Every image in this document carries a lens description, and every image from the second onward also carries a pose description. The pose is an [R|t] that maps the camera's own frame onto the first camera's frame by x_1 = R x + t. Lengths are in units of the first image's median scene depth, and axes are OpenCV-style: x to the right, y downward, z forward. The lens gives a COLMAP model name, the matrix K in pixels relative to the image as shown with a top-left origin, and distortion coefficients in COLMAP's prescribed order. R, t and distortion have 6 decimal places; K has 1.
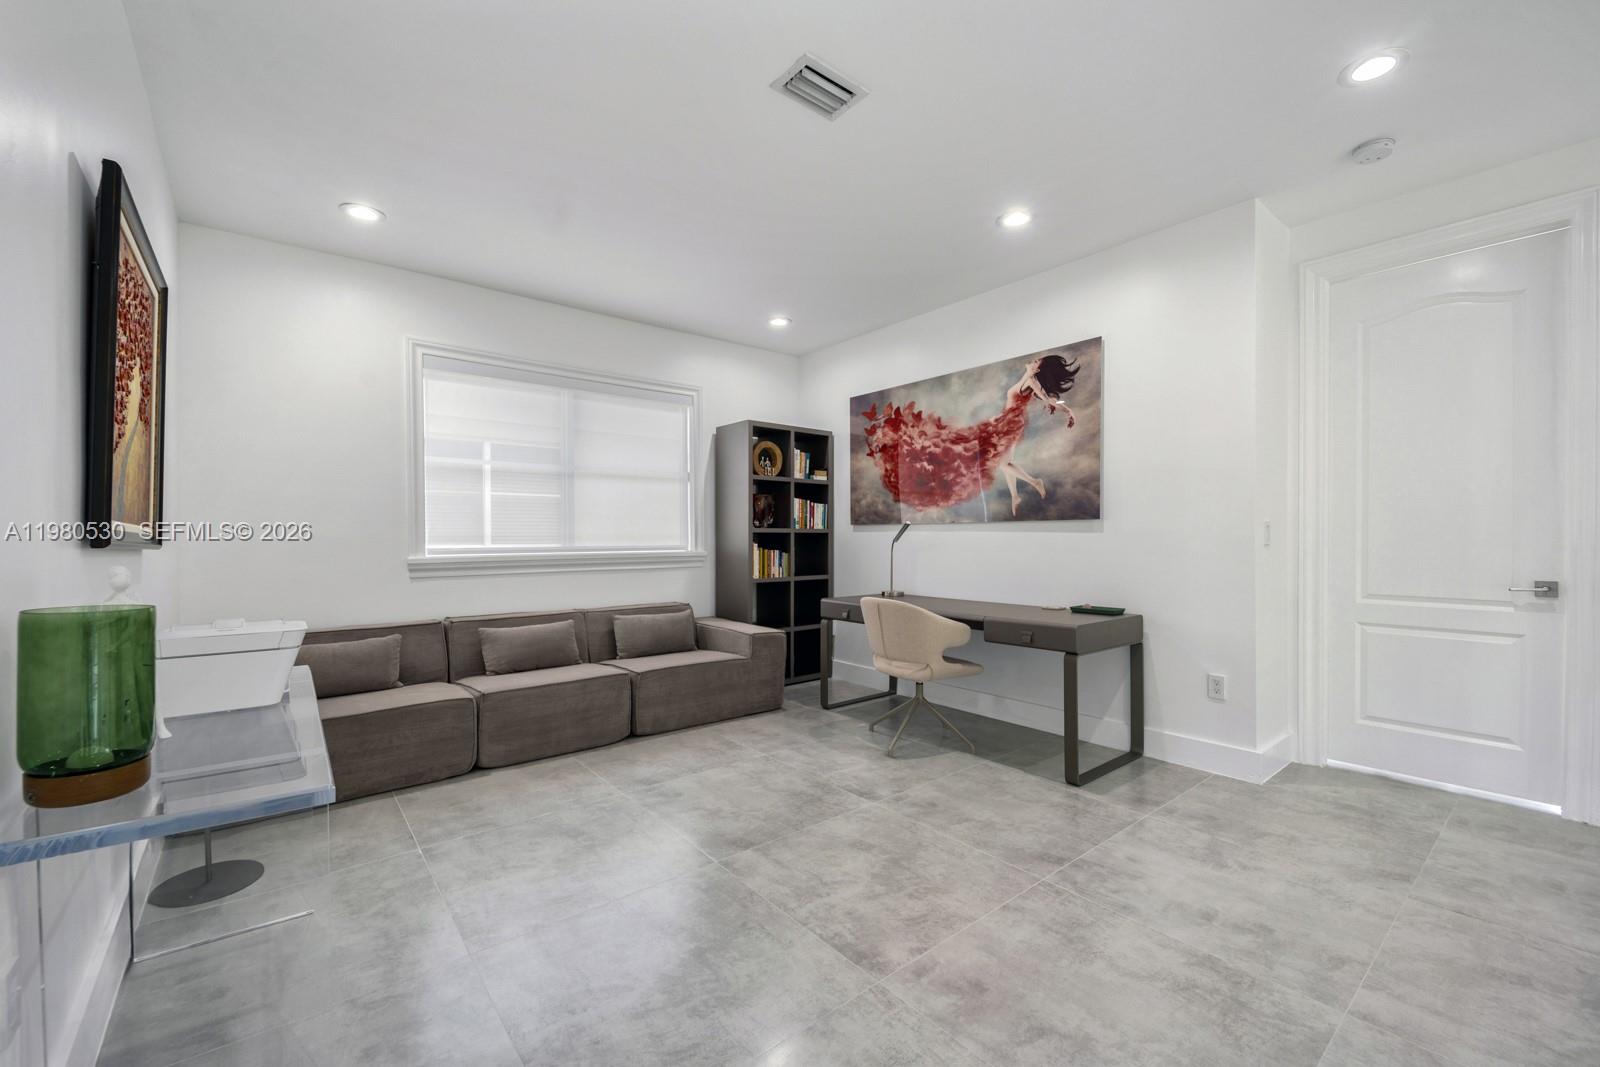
lens RADIAL K [[657.3, 0, 797.1], [0, 657.3, 537.7], [0, 0, 1]] dist [0.016109, -0.004049]
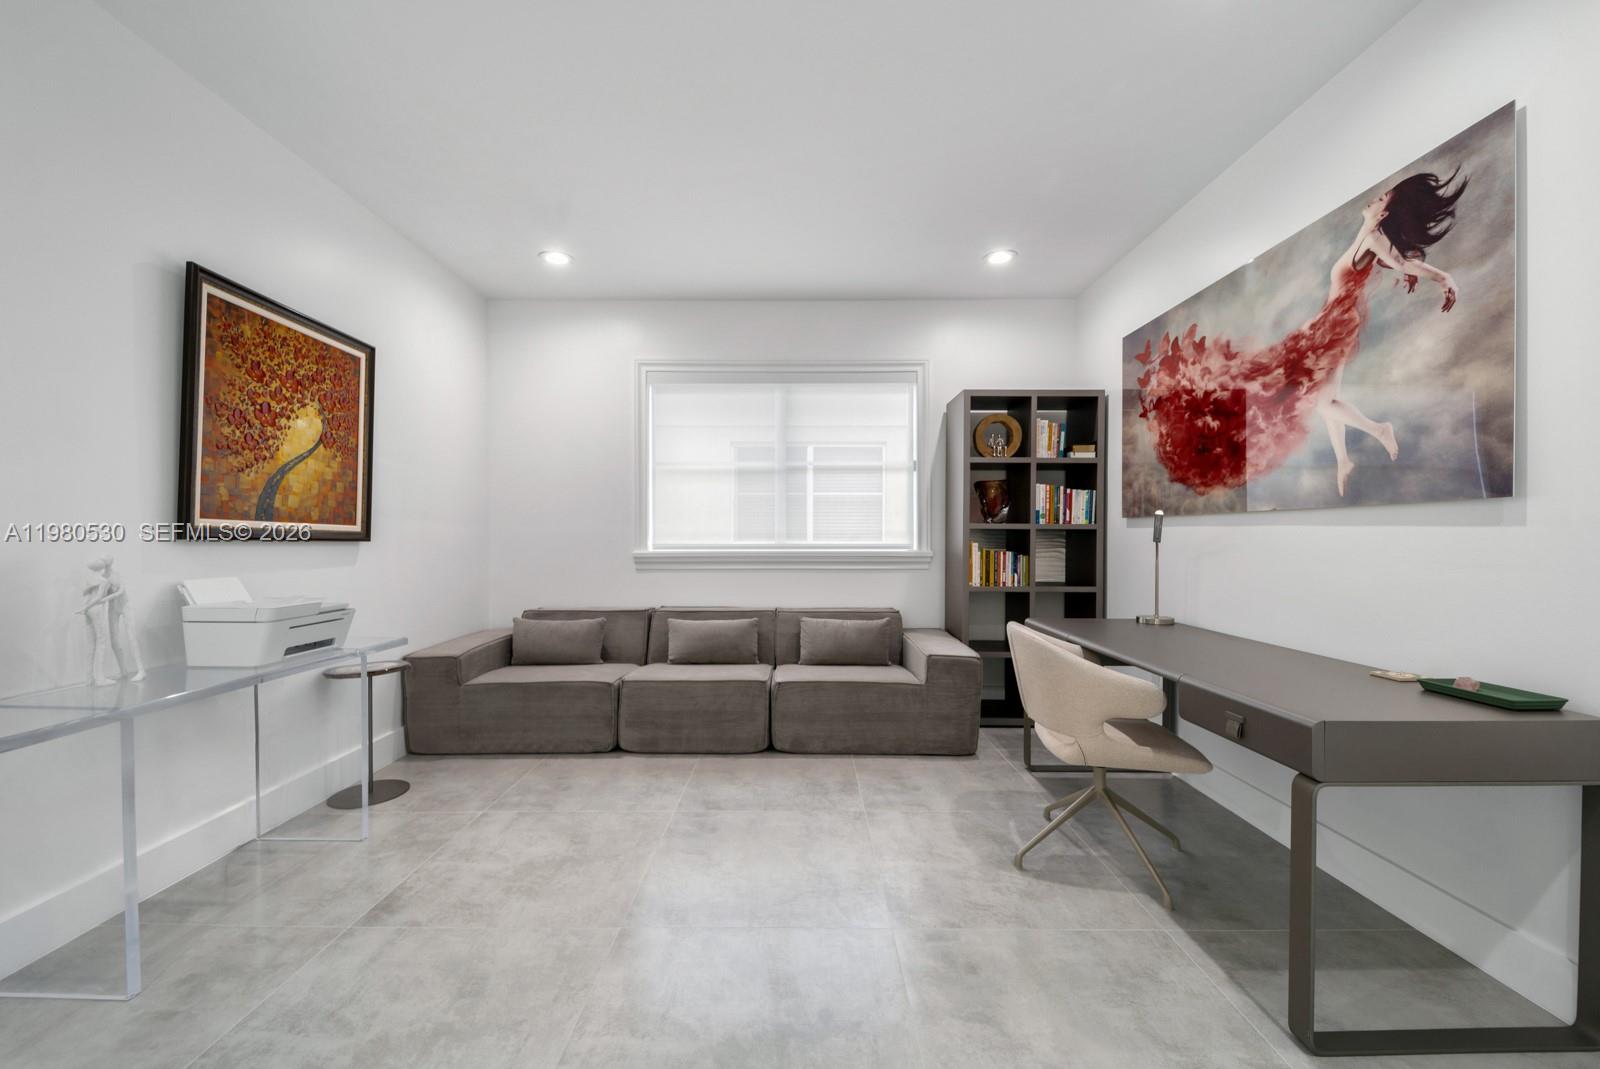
lens RADIAL K [[657.3, 0, 789.8], [0, 657.3, 529.4], [0, 0, 1]] dist [0.016109, -0.004049]
pose [[0.765089, -0.002521, -0.643920, 0.340110], [-0.003700, 0.999959, -0.008310, 0.000480], [0.643914, 0.008741, 0.765048, 0.294405]]
